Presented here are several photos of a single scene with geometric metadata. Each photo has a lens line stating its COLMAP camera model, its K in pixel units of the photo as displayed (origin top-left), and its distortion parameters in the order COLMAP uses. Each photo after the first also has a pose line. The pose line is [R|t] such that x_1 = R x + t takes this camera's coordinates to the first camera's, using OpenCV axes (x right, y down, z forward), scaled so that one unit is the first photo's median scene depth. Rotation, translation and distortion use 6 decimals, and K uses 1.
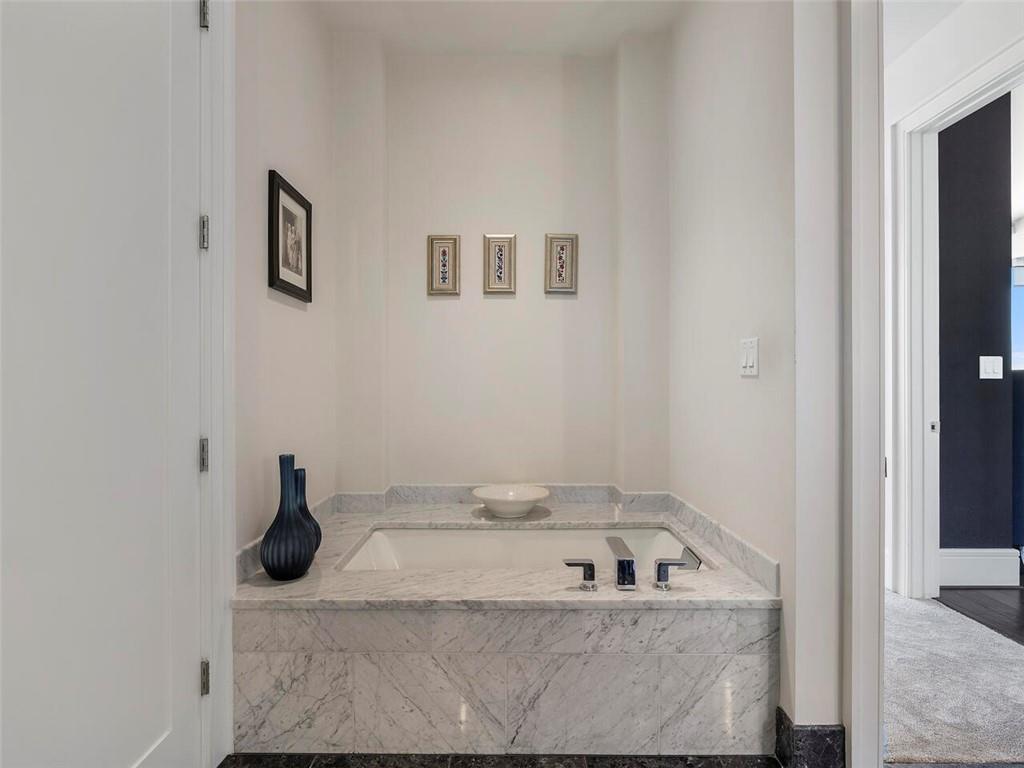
lens RADIAL K [[520.3, 0, 509.7], [0, 520.3, 380.3], [0, 0, 1]] dist [-0.002565, -0.000020]
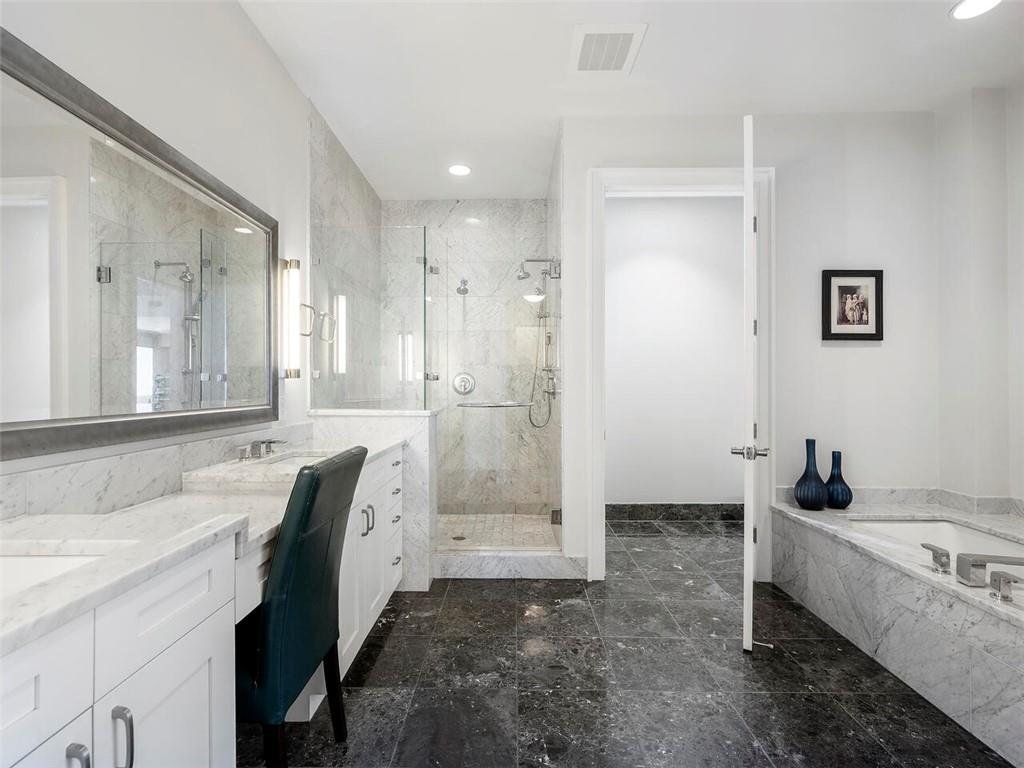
lens RADIAL K [[495.4, 0, 513.6], [0, 495.4, 381.3], [0, 0, 1]] dist [-0.000232, 0.000068]
pose [[0.004804, -0.010772, -0.999930, 1.373501], [-0.000671, 0.999942, -0.010775, -0.034876], [0.999988, 0.000723, 0.004797, -0.004194]]
